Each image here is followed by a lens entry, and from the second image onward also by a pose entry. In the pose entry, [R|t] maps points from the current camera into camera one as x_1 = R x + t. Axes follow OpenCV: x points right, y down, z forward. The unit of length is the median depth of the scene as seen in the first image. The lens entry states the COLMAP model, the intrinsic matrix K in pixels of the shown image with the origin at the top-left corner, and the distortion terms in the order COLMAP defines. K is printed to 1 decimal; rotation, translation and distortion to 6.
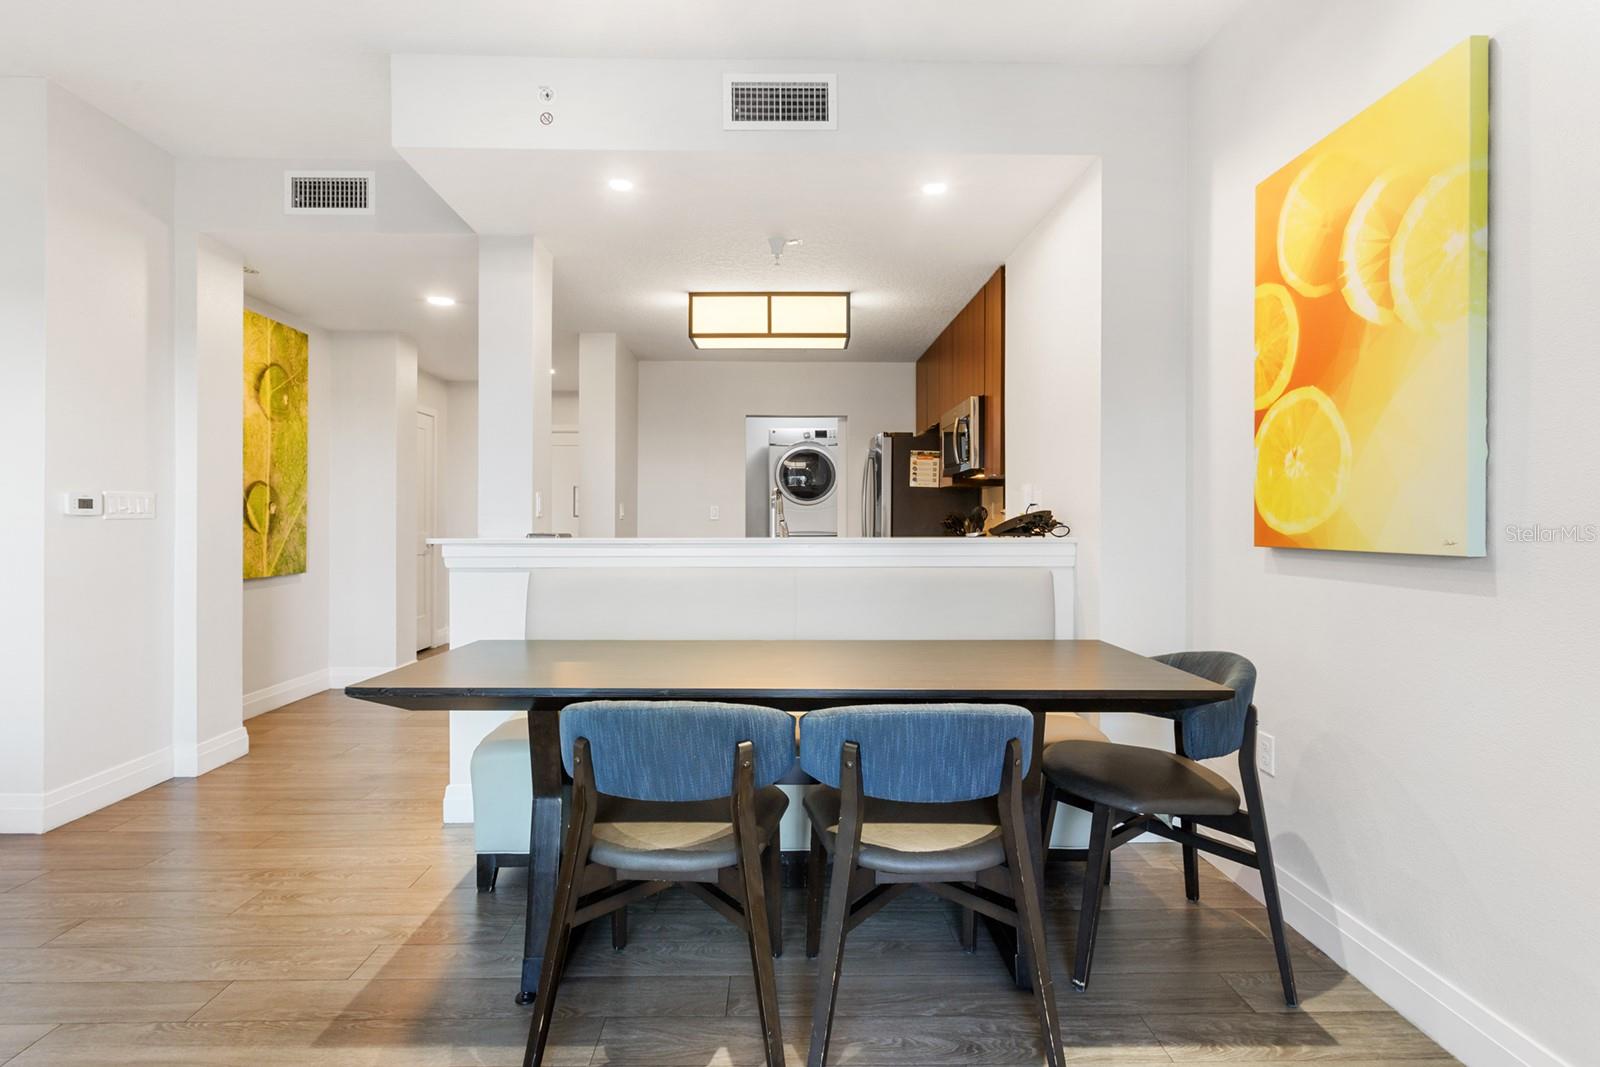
lens RADIAL K [[780.9, 0, 800.0], [0, 780.9, 533.5], [0, 0, 1]] dist [-0.045362, 0.000467]
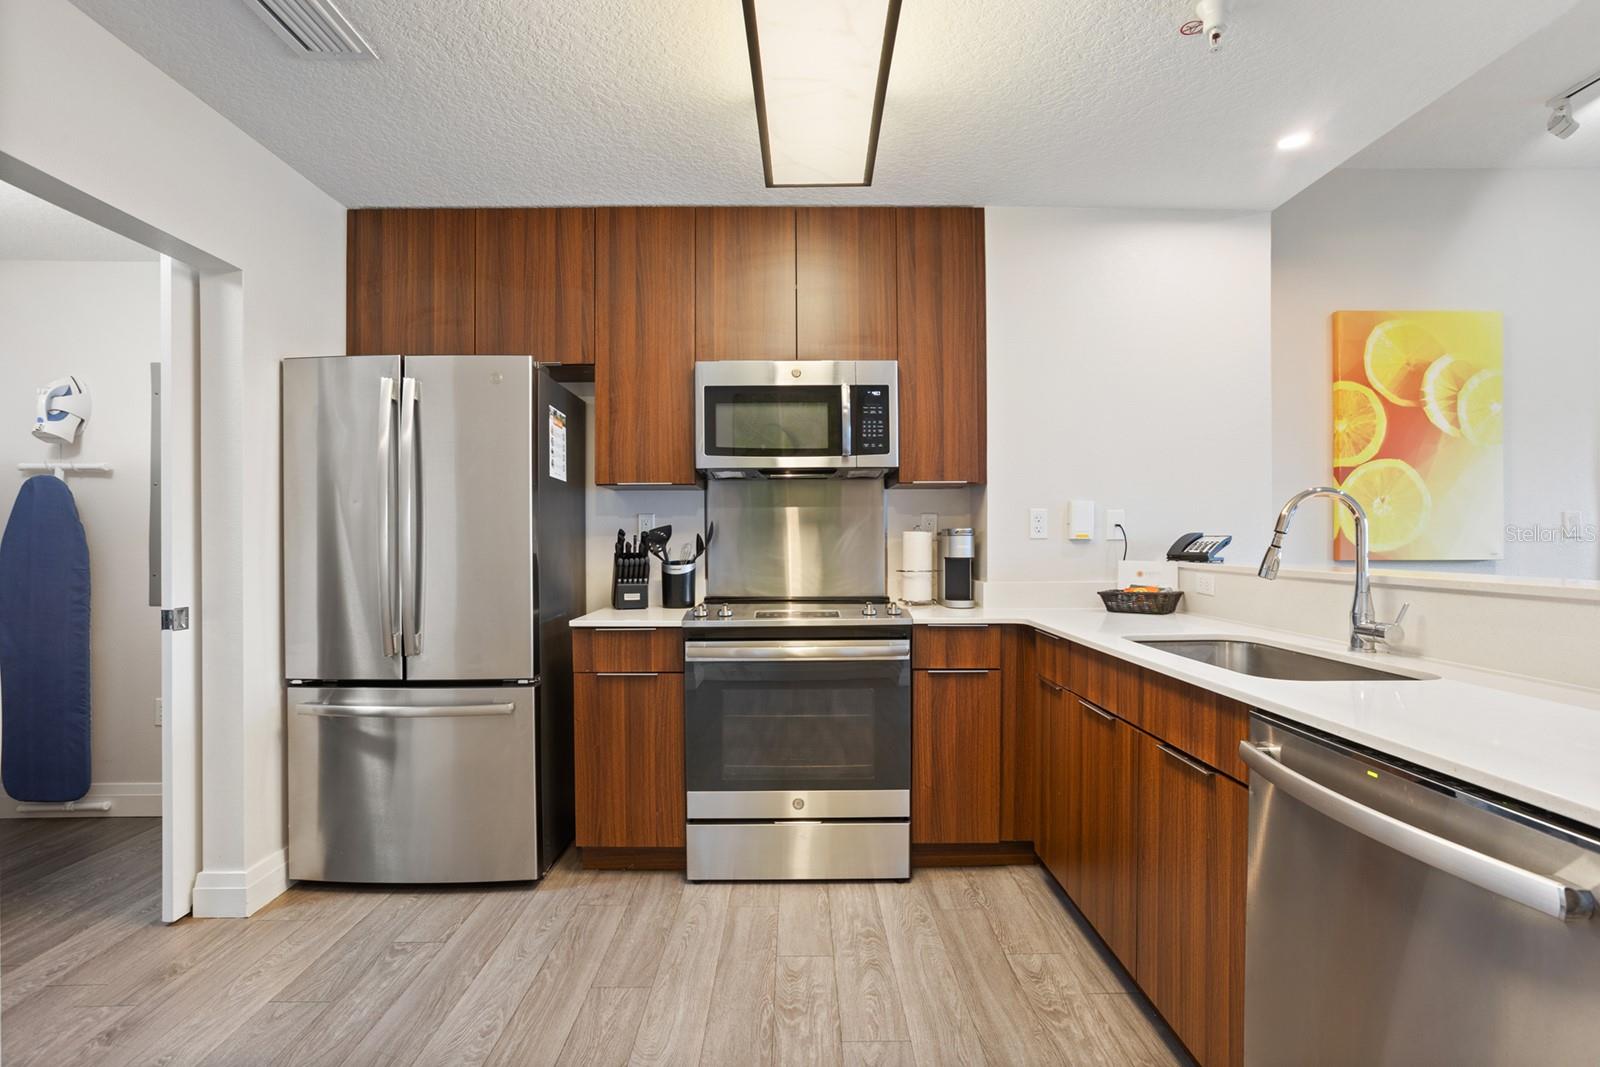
lens RADIAL K [[791.0, 0, 821.6], [0, 791.0, 539.7], [0, 0, 1]] dist [-0.001620, 0.000602]
pose [[-0.012504, 0.004573, 0.999911, -0.899178], [0.015968, 0.999863, -0.004373, -0.032591], [-0.999794, 0.015912, -0.012575, 2.046194]]
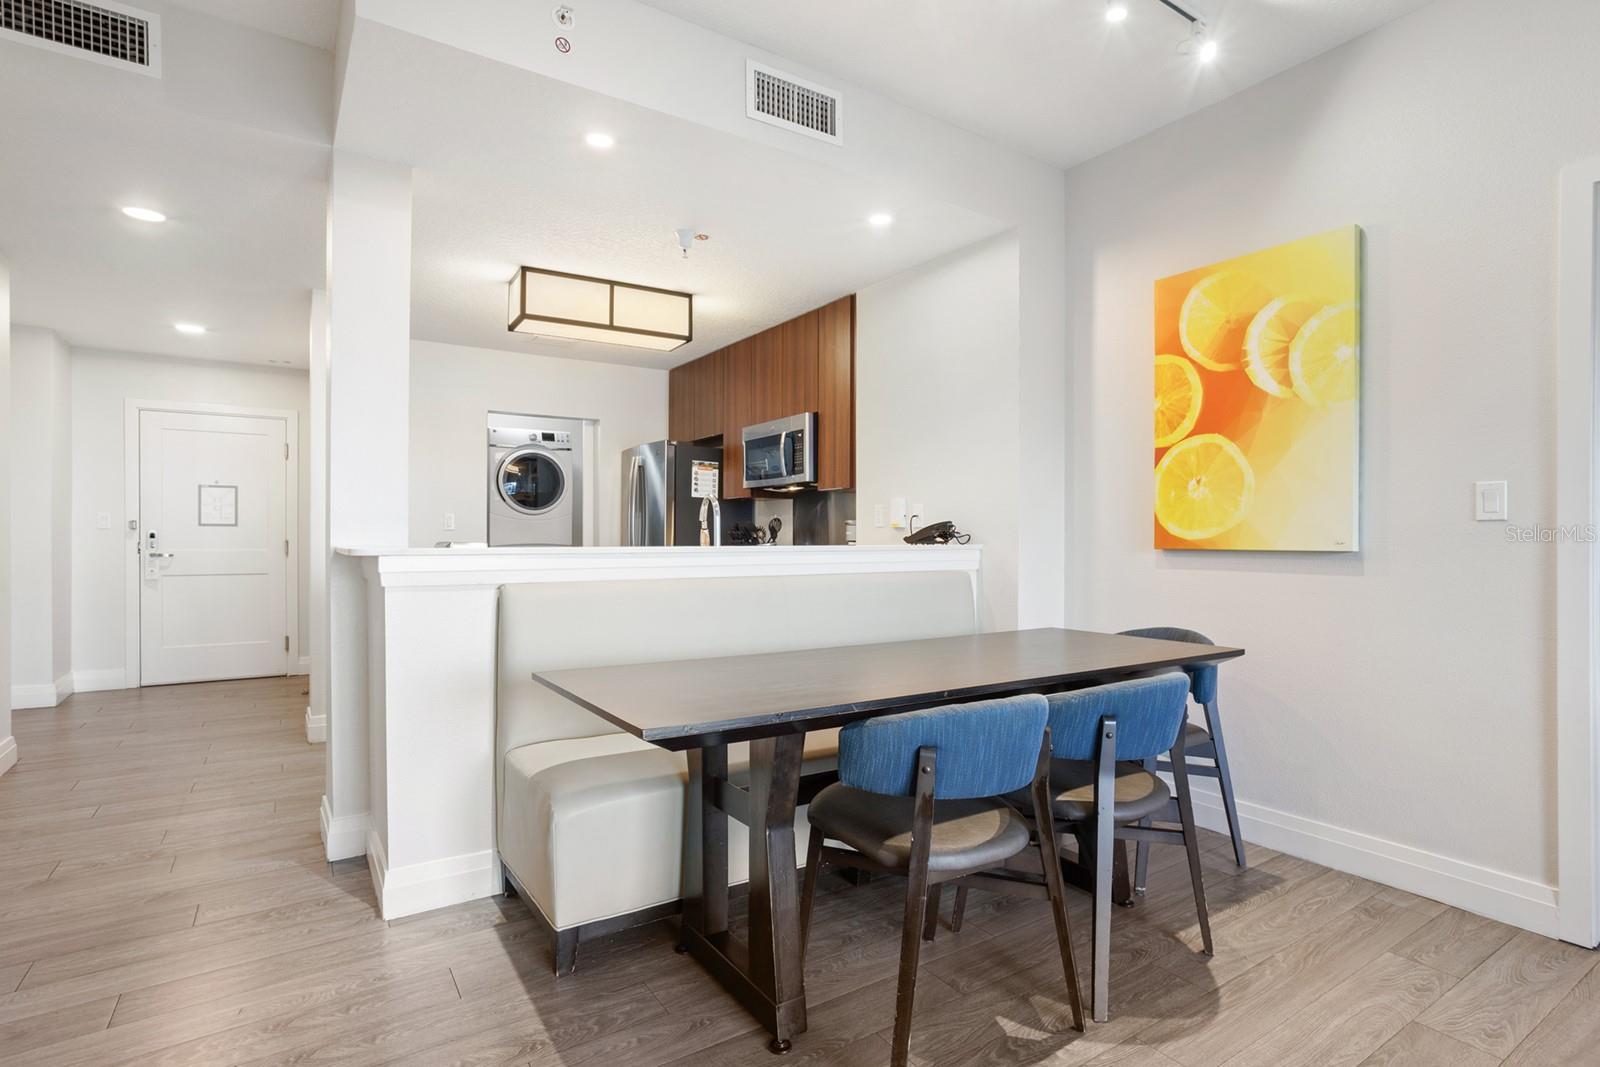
lens RADIAL K [[793.3, 0, 827.7], [0, 793.3, 542.0], [0, 0, 1]] dist [-0.064600, 0.000428]
pose [[0.837008, -0.001066, 0.547189, -0.649915], [0.005704, 0.999961, -0.006777, 0.010667], [-0.547160, 0.008794, 0.836982, 0.175220]]
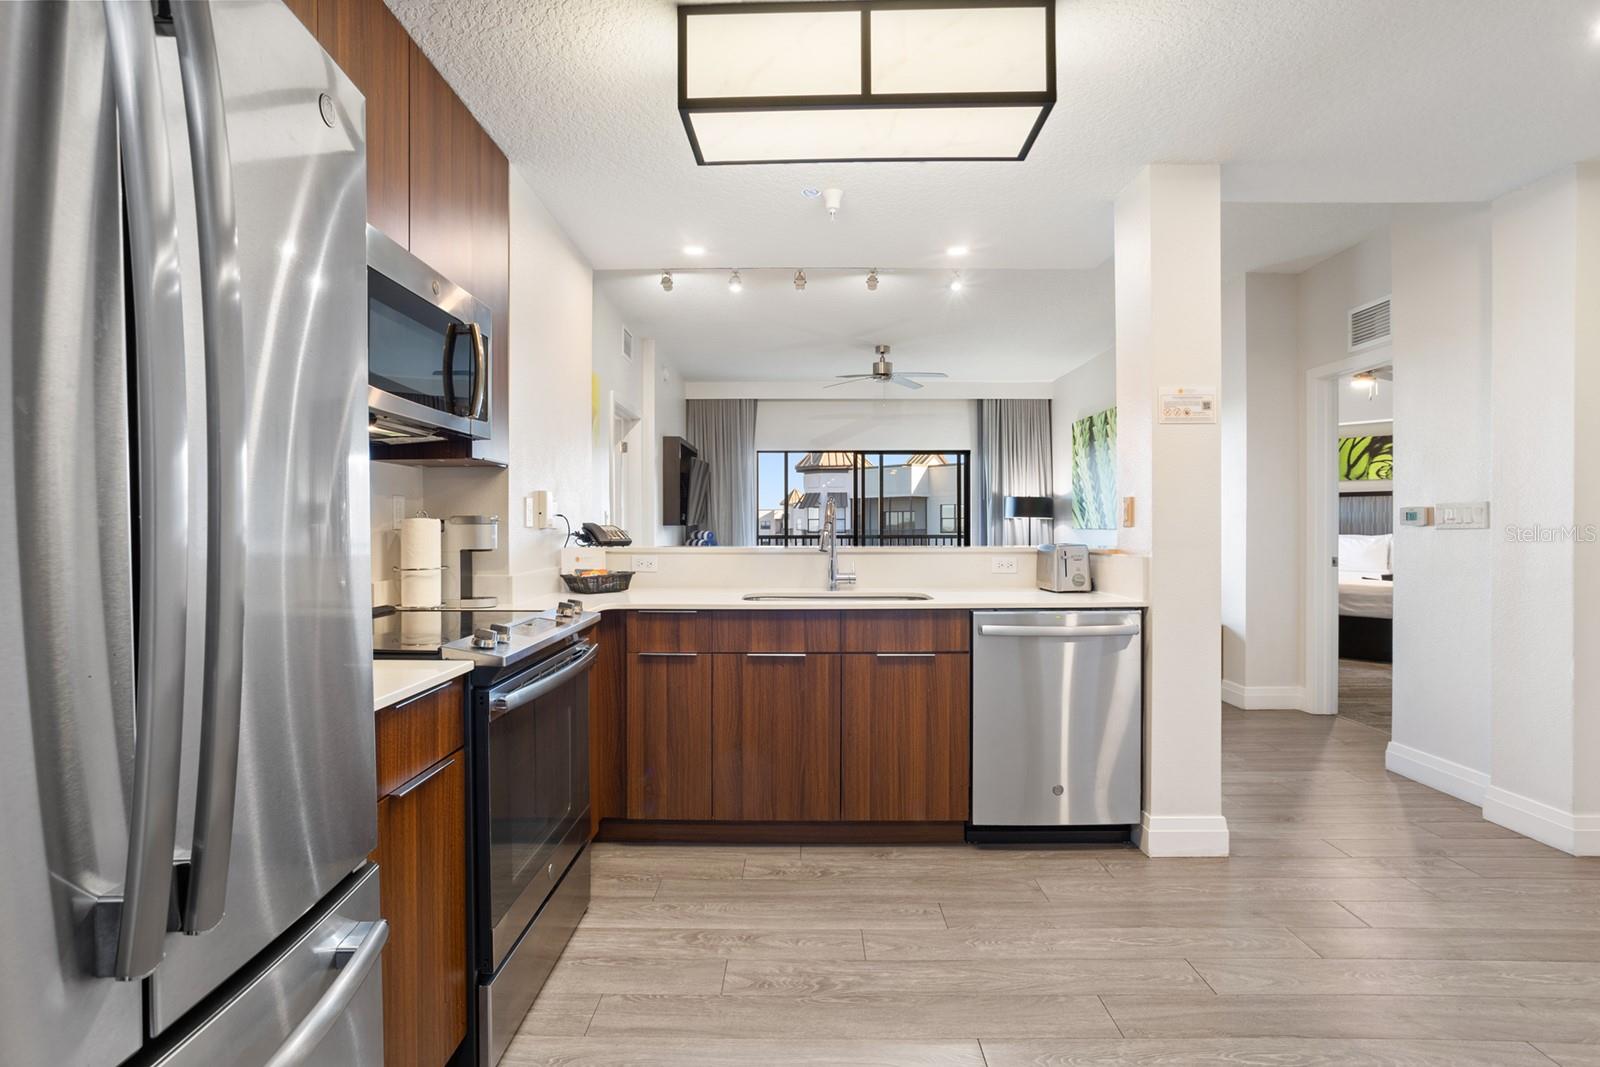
lens RADIAL K [[768.6, 0, 806.9], [0, 768.6, 524.5], [0, 0, 1]] dist [-0.002331, 0.000343]
pose [[-0.999613, 0.007890, 0.026665, -0.044020], [0.008236, 0.999883, 0.012890, -0.052725], [-0.026560, 0.013105, -0.999561, 2.934777]]
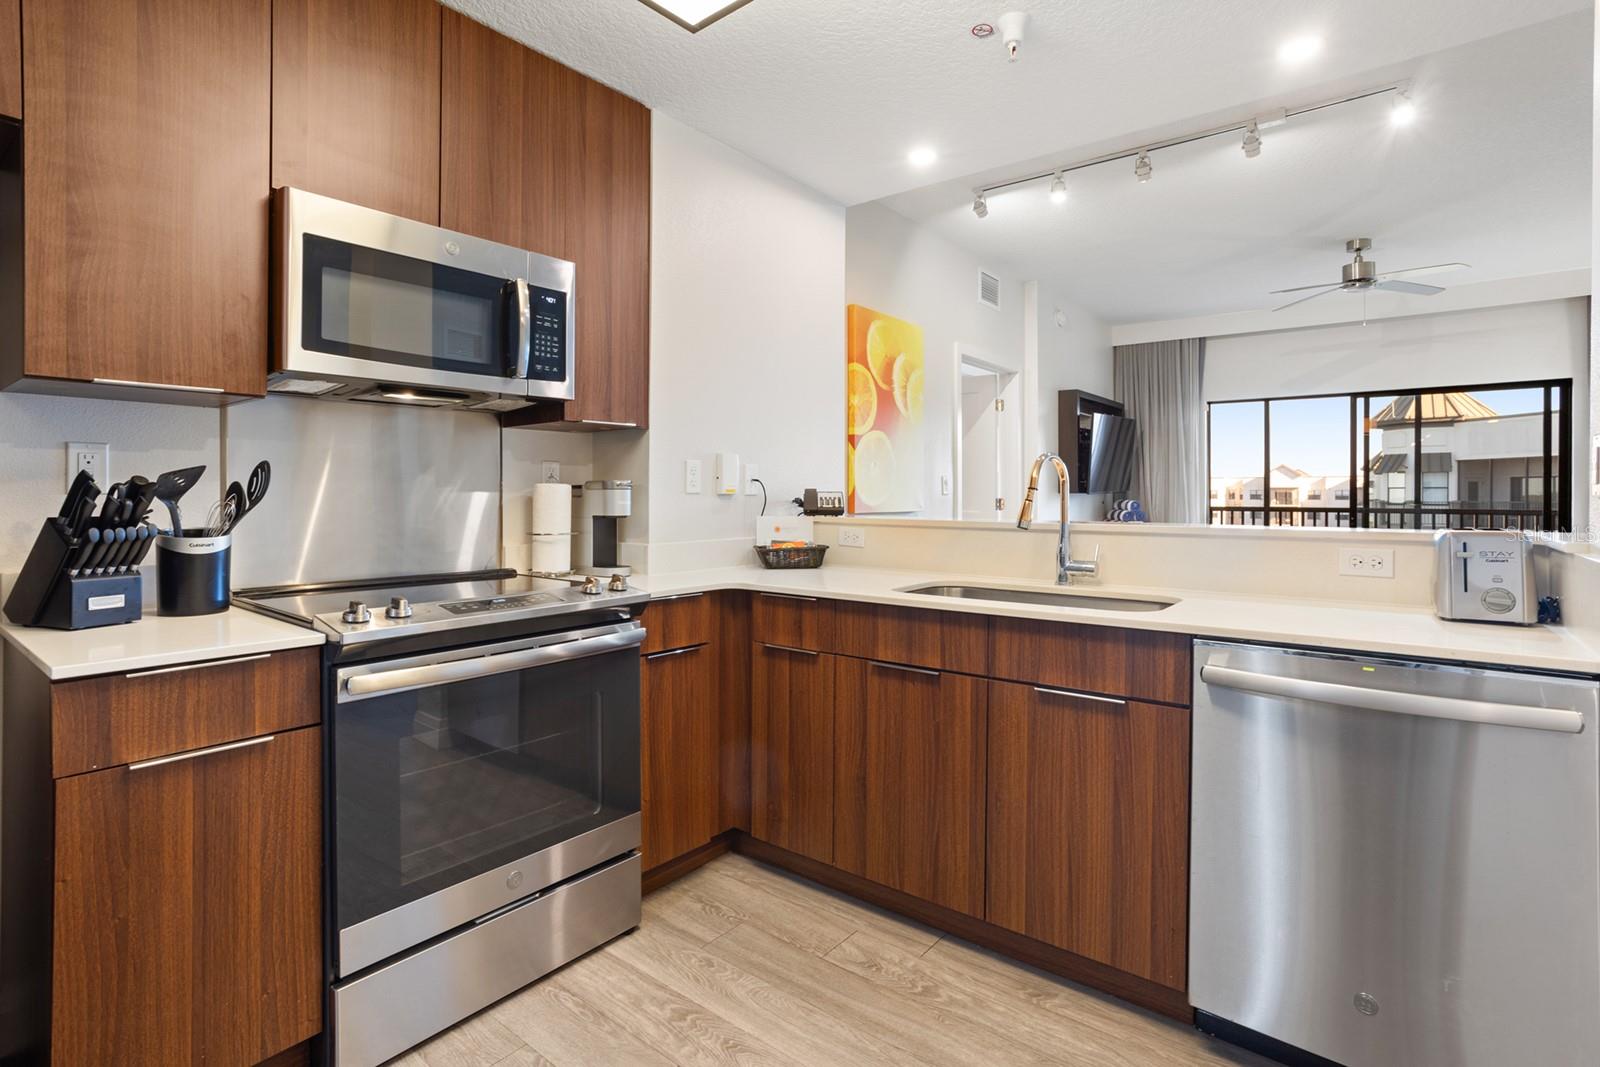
lens RADIAL K [[790.5, 0, 820.3], [0, 790.5, 483.1], [0, 0, 1]] dist [-0.036438, 0.027151]
pose [[-0.779807, 0.011554, 0.625913, -0.465707], [0.009593, 0.999933, -0.006506, -0.040516], [-0.625946, 0.000931, -0.779866, 2.494750]]
